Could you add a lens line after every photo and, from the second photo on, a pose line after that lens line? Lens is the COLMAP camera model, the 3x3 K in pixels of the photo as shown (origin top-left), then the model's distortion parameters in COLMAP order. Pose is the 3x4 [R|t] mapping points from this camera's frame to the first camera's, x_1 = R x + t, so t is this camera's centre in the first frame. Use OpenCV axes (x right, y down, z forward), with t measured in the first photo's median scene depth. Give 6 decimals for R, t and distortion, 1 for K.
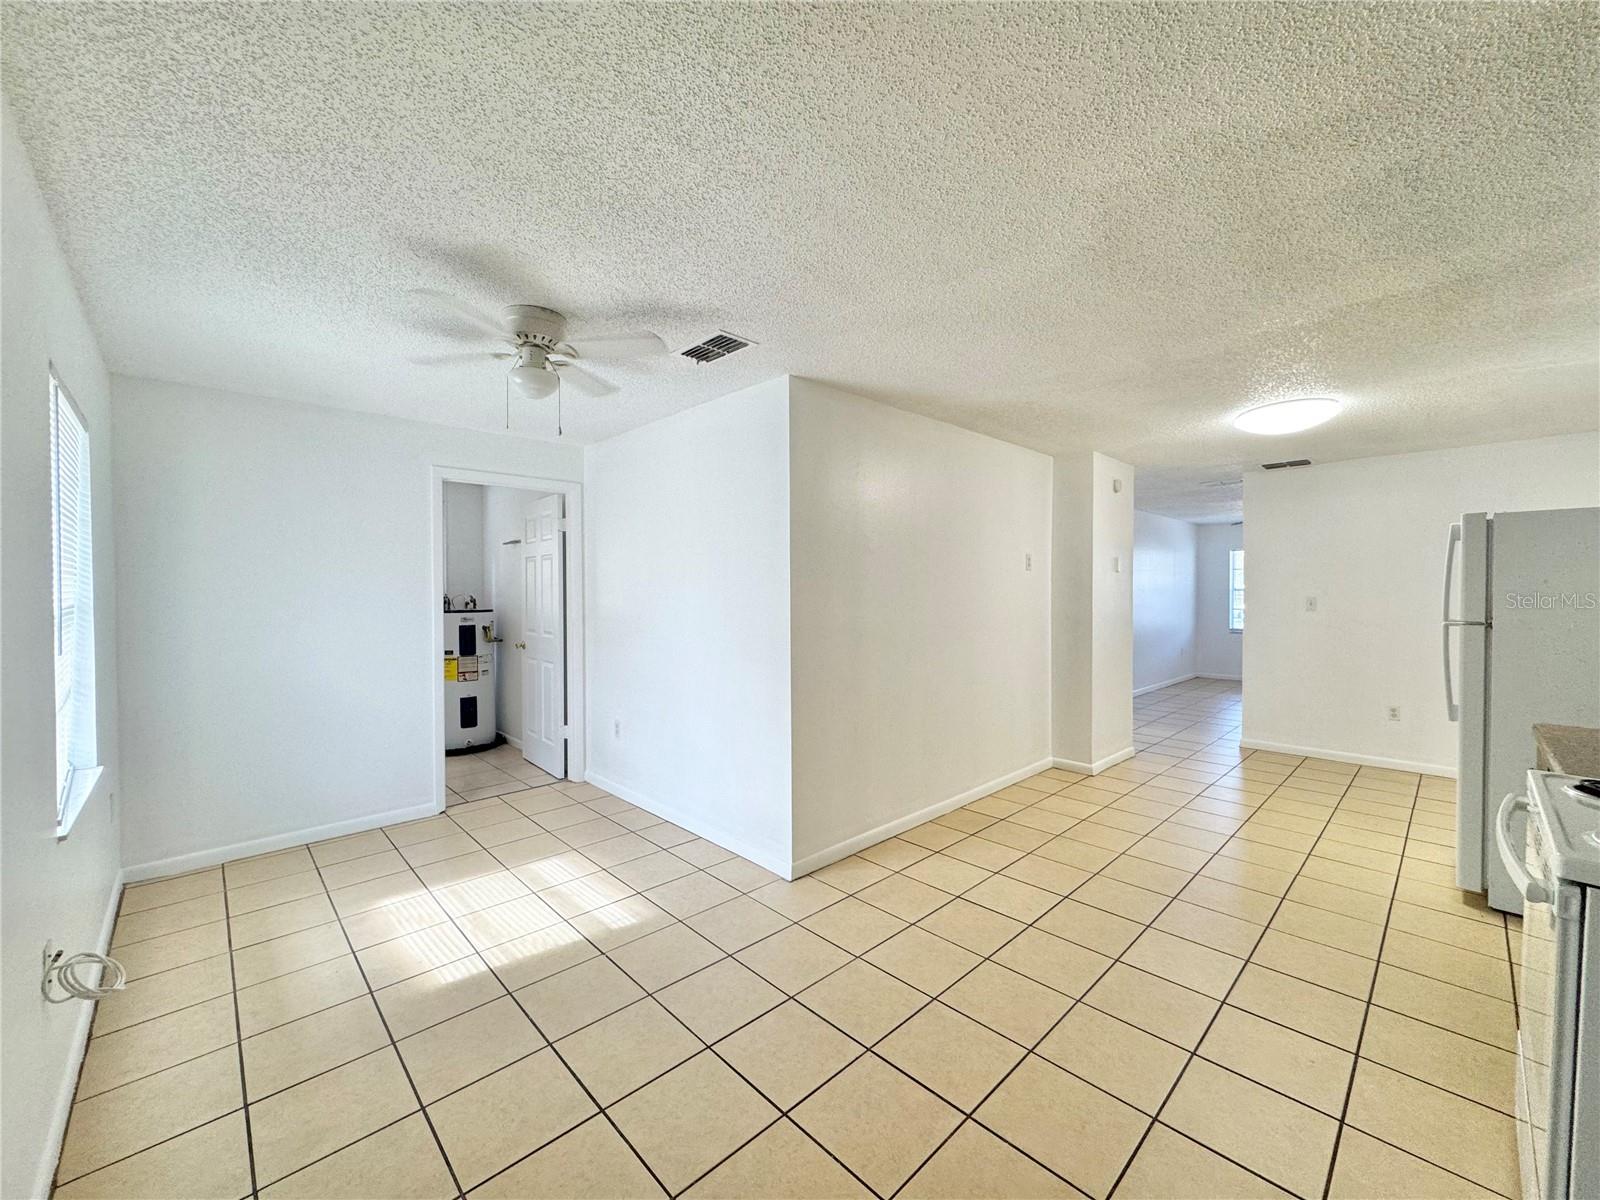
lens RADIAL K [[634.7, 0, 799.1], [0, 634.7, 587.3], [0, 0, 1]] dist [-0.003634, -0.001082]
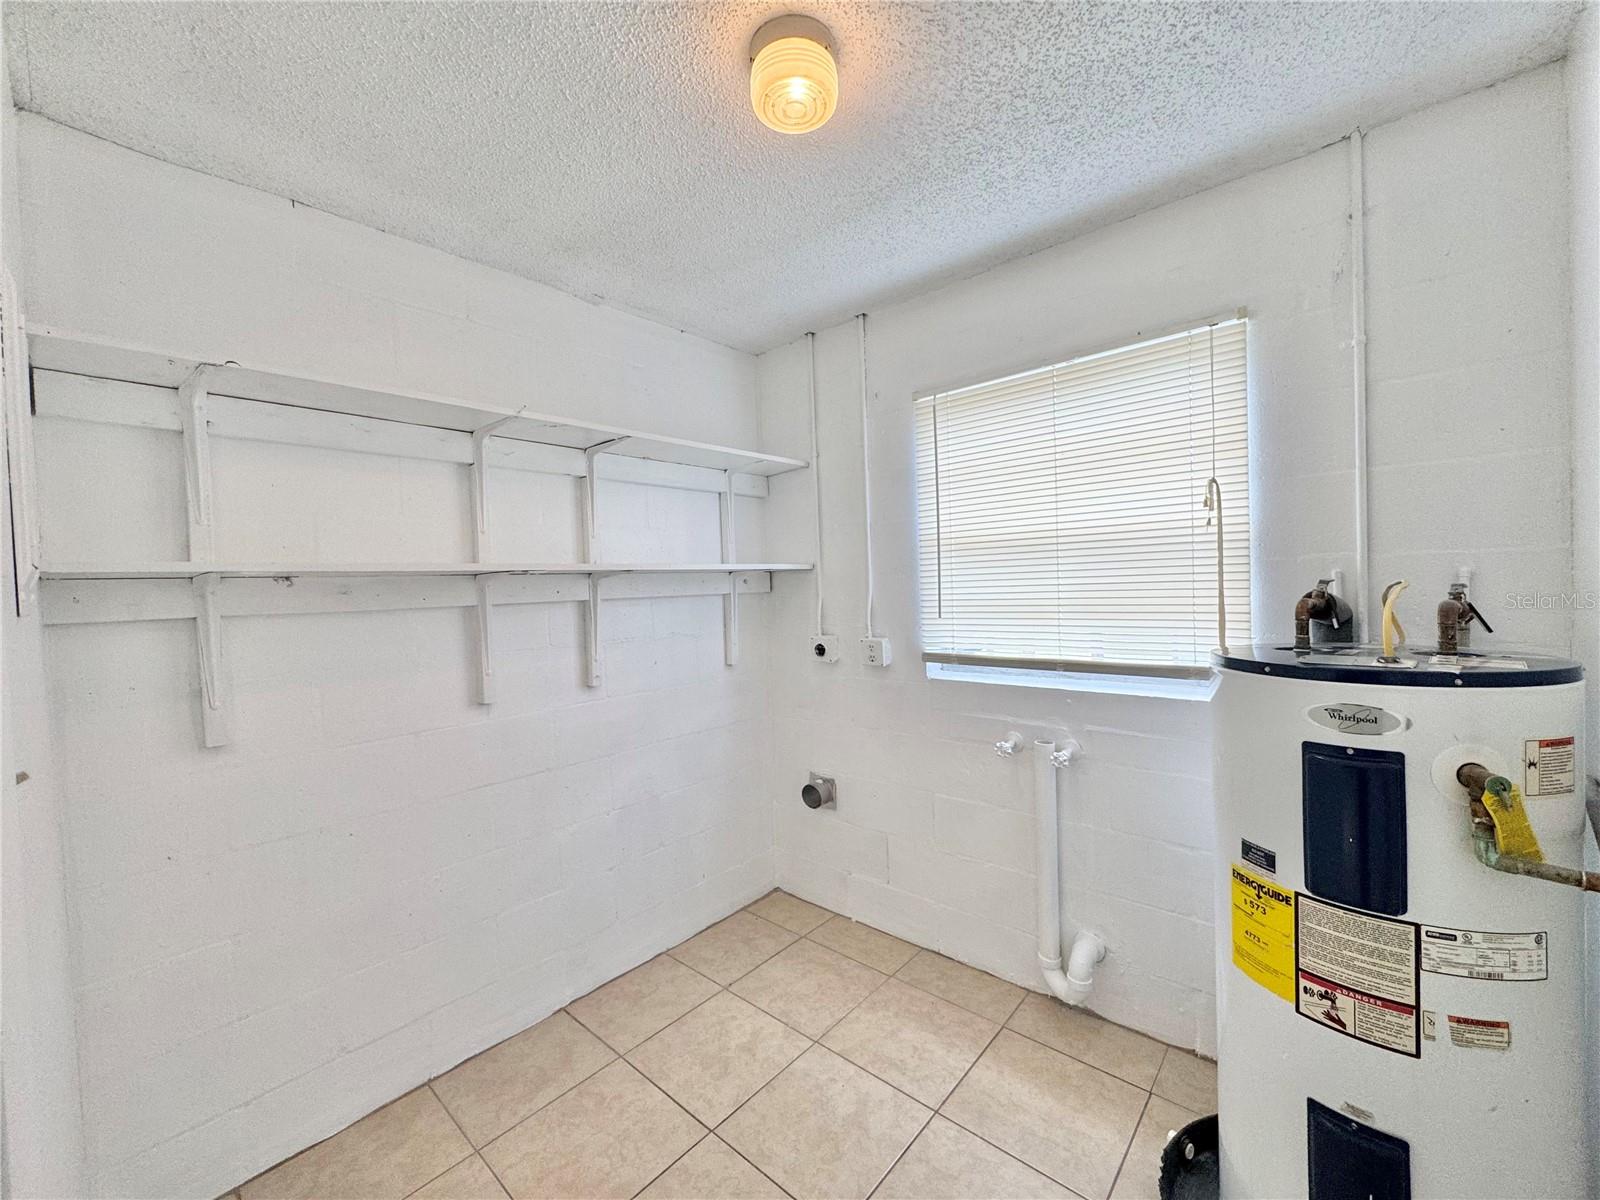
lens RADIAL K [[634.7, 0, 796.2], [0, 634.7, 600.0], [0, 0, 1]] dist [-0.003634, -0.001082]
pose [[0.077494, 0.028903, -0.996574, -0.348190], [0.030110, 0.999056, 0.031316, 0.003939], [0.996538, -0.032434, 0.076551, 0.822032]]
